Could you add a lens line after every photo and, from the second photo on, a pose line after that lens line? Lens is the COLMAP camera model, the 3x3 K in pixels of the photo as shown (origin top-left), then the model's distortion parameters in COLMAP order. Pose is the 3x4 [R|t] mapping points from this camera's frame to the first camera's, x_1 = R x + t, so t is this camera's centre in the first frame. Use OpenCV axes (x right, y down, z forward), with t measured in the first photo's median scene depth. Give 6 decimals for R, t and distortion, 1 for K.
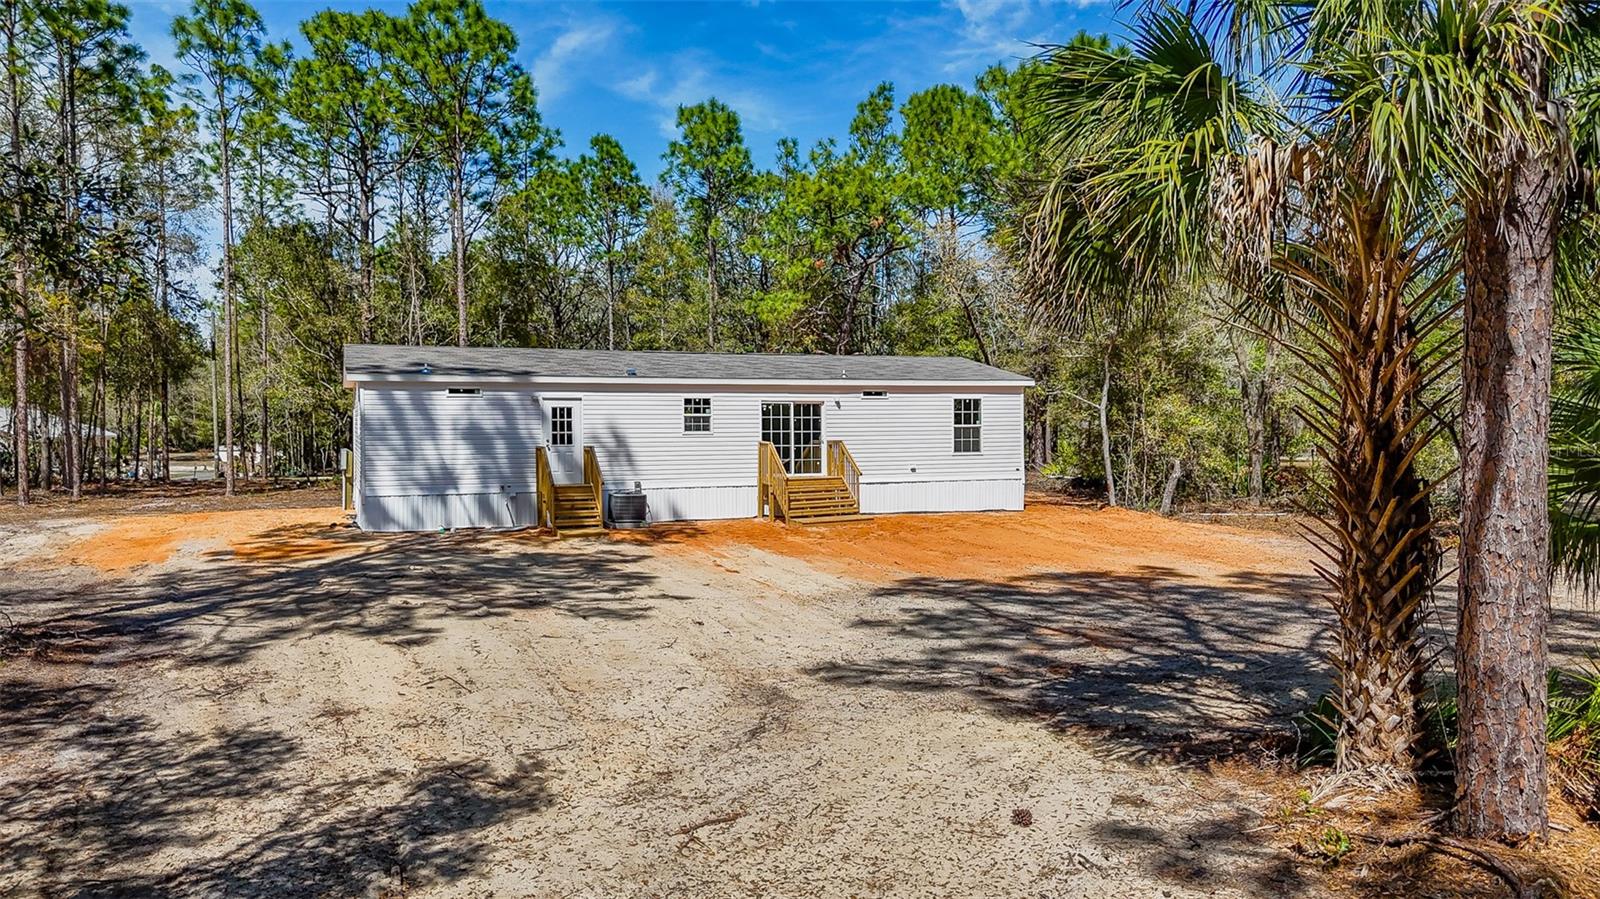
lens RADIAL K [[1037.2, 0, 844.7], [0, 1037.2, 455.4], [0, 0, 1]] dist [0.086650, -0.000127]
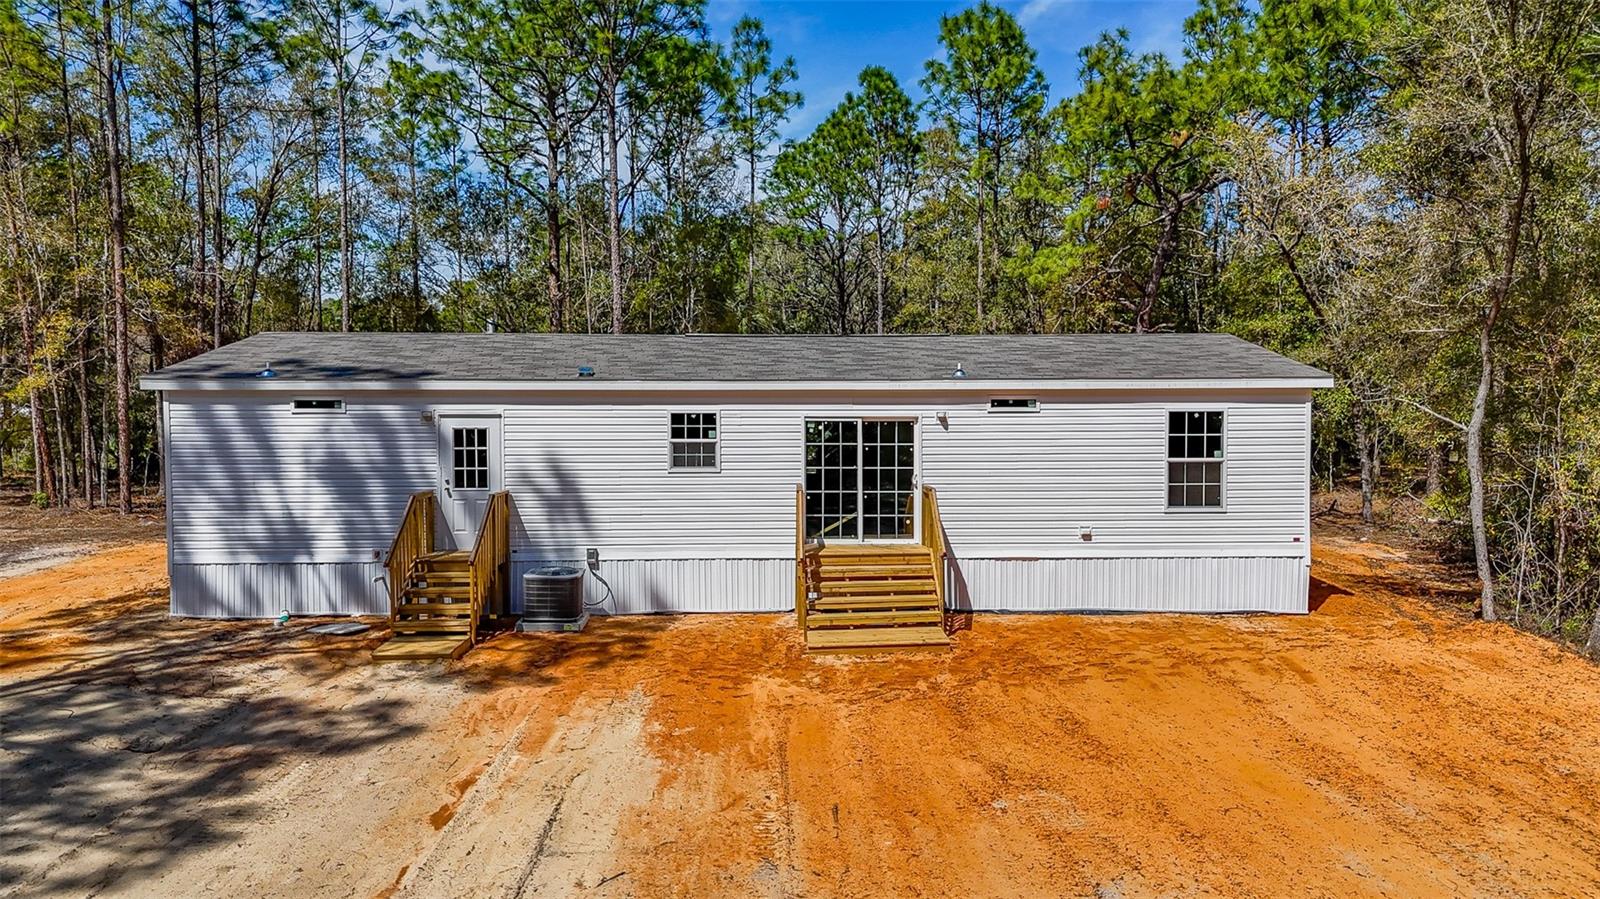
lens RADIAL K [[1199.6, 0, 800.0], [0, 1199.6, 449.5], [0, 0, 1]] dist [0.060418, -0.064270]
pose [[0.945248, 0.018194, -0.325845, 0.143049], [-0.016673, 0.999833, 0.007462, -0.039256], [0.325926, -0.001621, 0.945394, 0.351616]]
